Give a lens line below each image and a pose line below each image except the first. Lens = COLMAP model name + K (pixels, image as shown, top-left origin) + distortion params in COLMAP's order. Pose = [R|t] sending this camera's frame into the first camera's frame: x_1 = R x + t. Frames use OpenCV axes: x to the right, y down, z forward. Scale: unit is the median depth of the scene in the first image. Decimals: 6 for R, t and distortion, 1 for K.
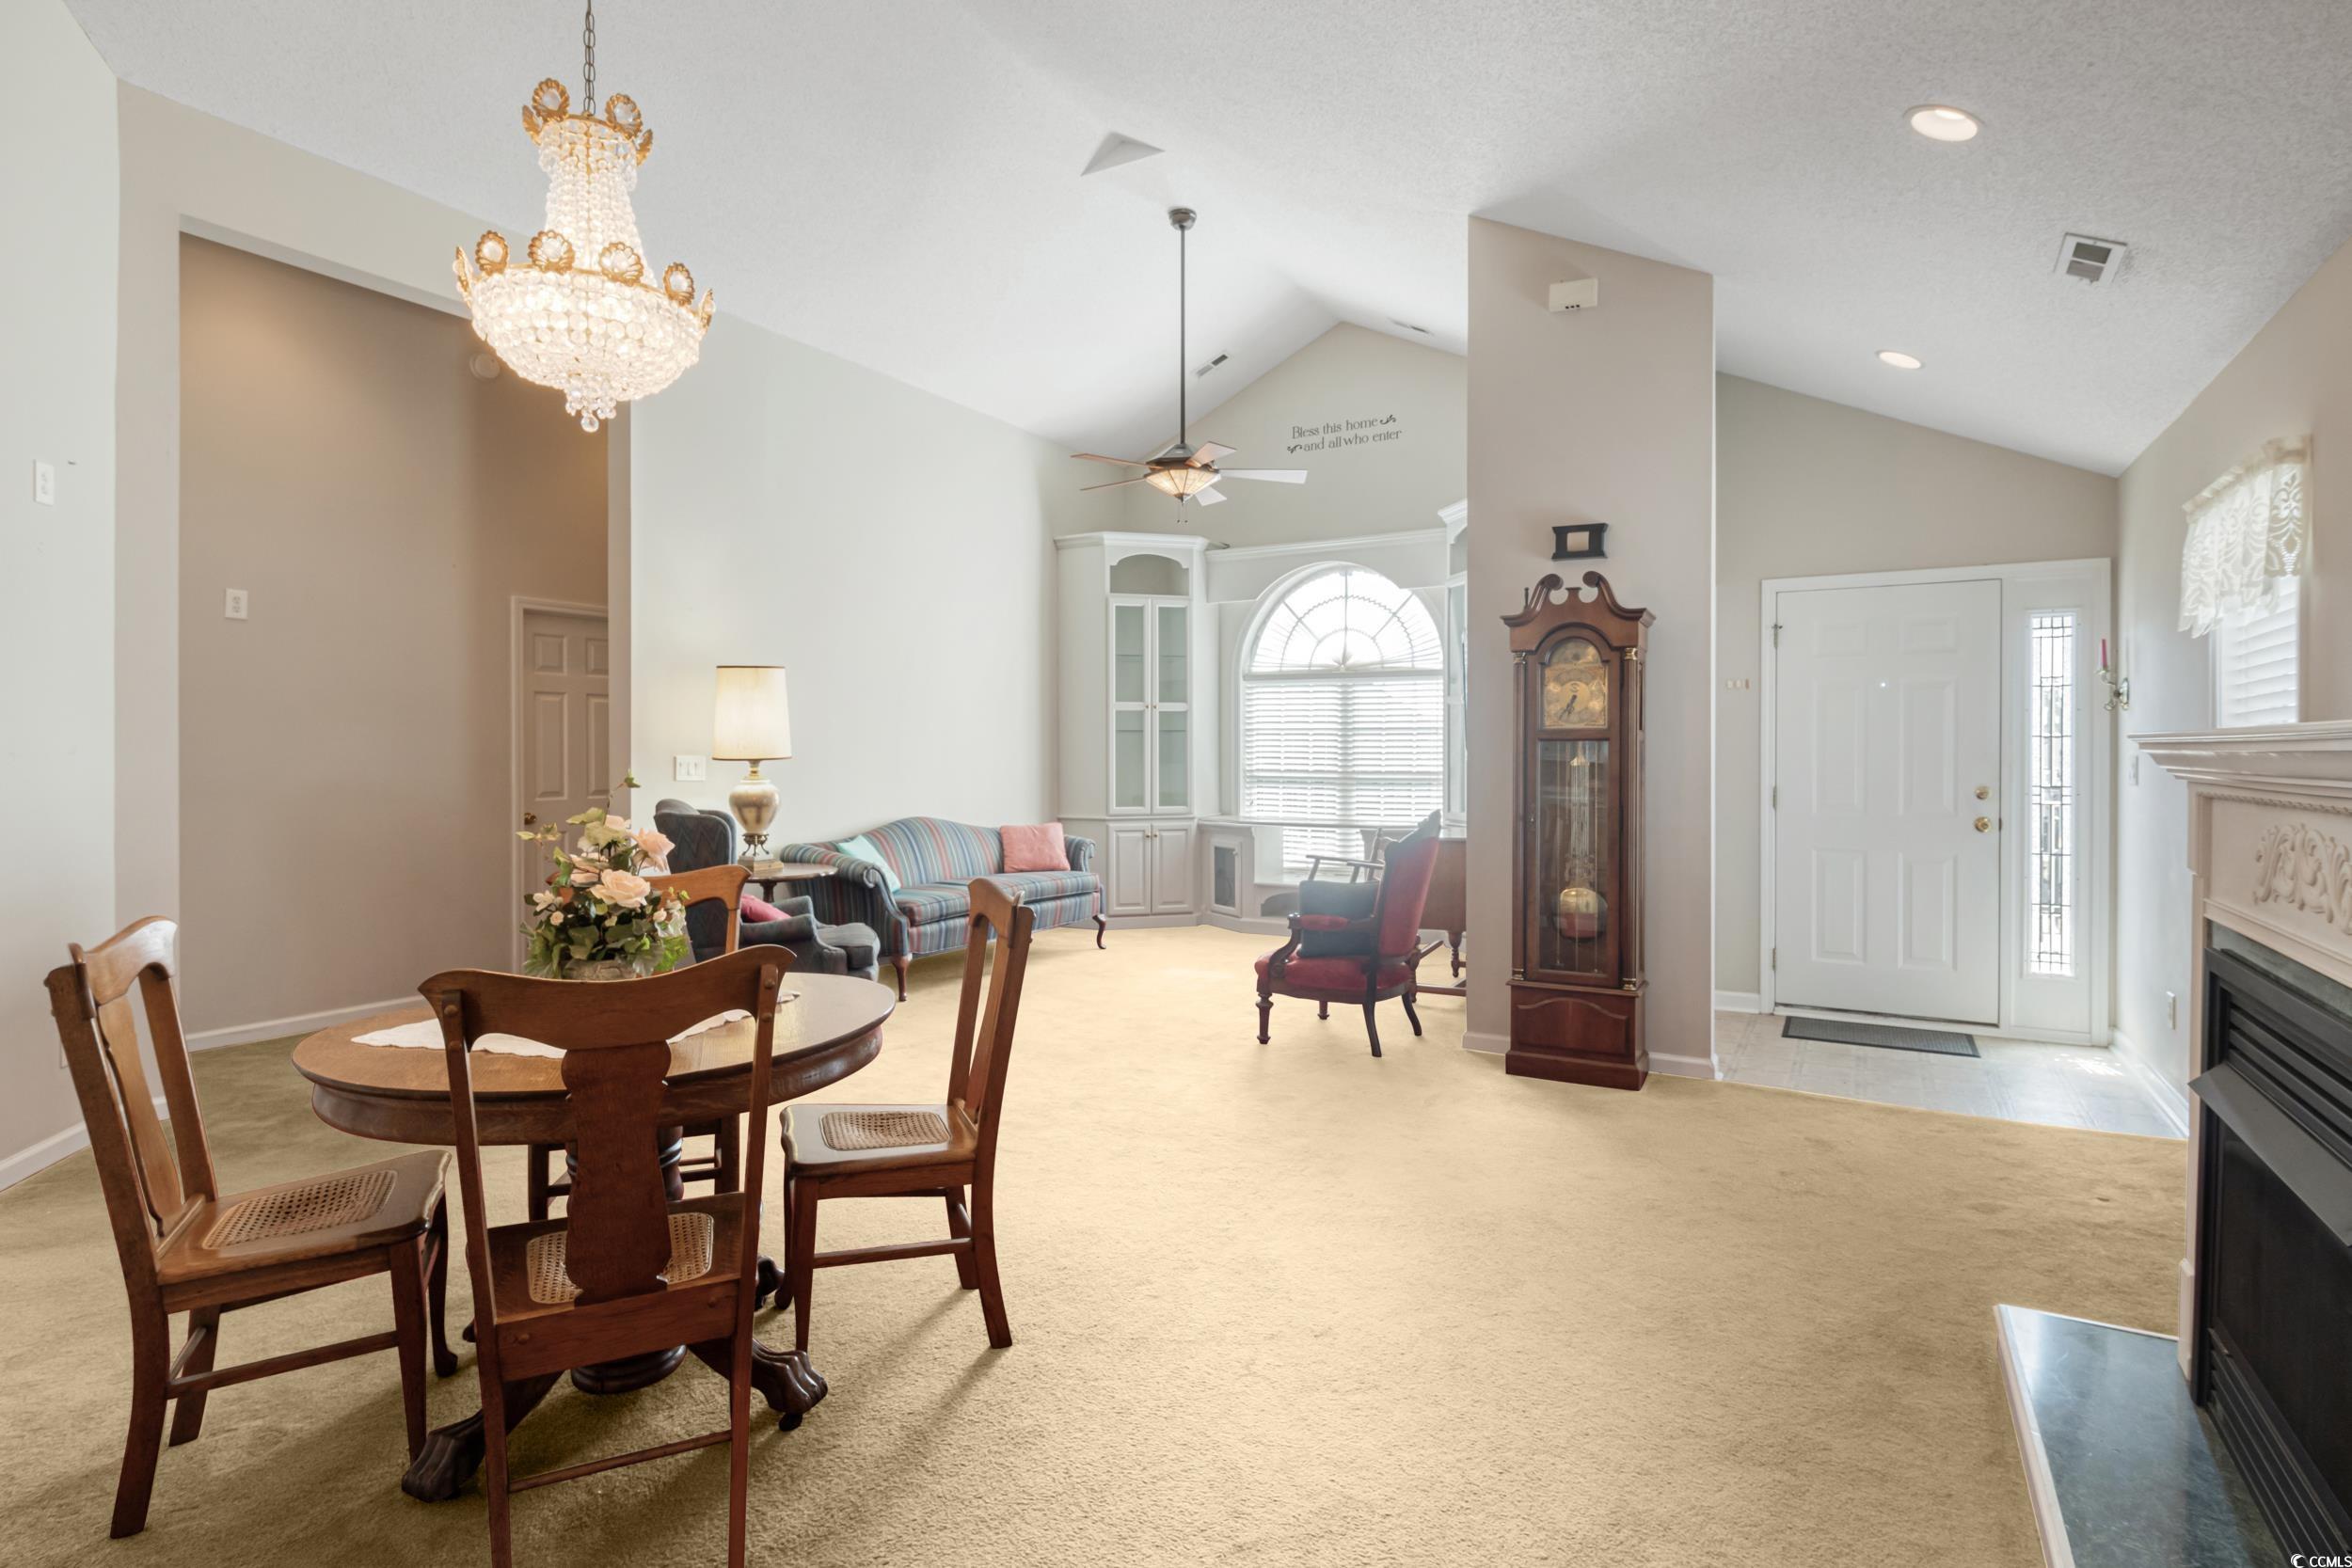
lens RADIAL K [[1169.8, 0, 1182.8], [0, 1169.8, 767.2], [0, 0, 1]] dist [-0.005526, 0.001859]
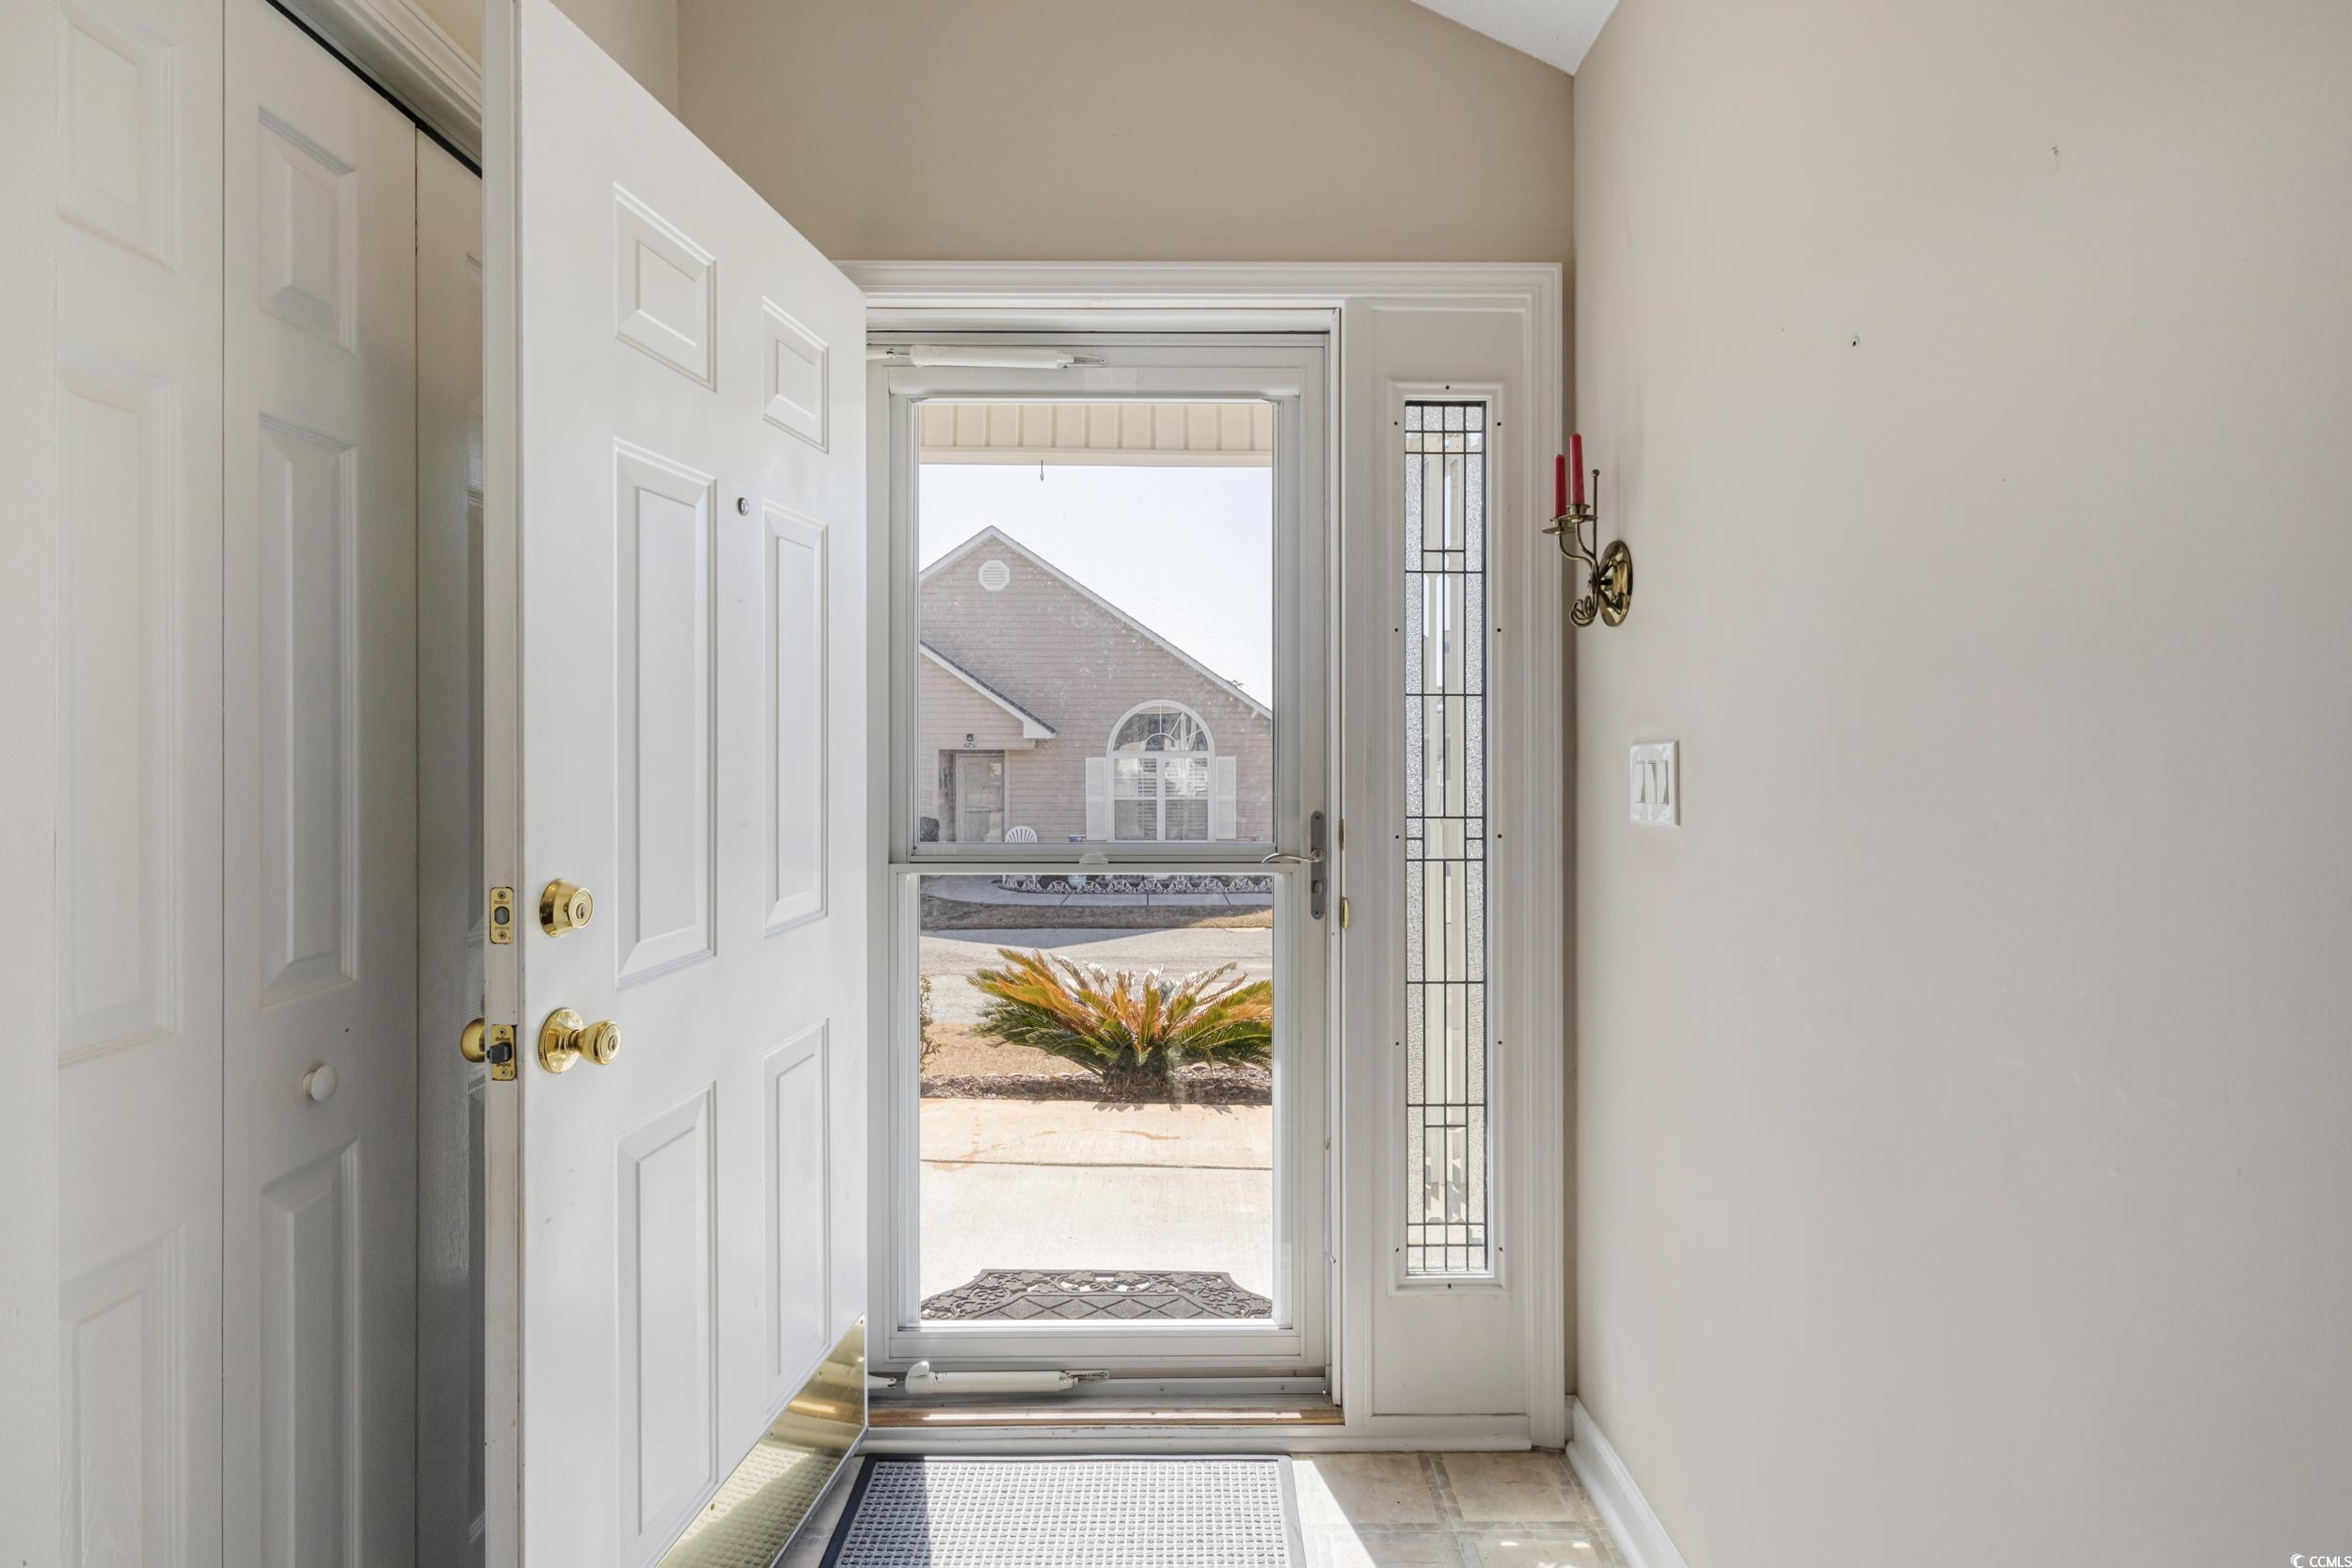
lens RADIAL K [[1169.8, 0, 1174.9], [0, 1169.8, 780.1], [0, 0, 1]] dist [-0.005526, 0.001859]
pose [[0.869796, 0.003278, 0.493401, 0.351738], [0.001063, 0.999963, -0.008517, 0.005407], [-0.493410, 0.007933, 0.869761, 0.527832]]
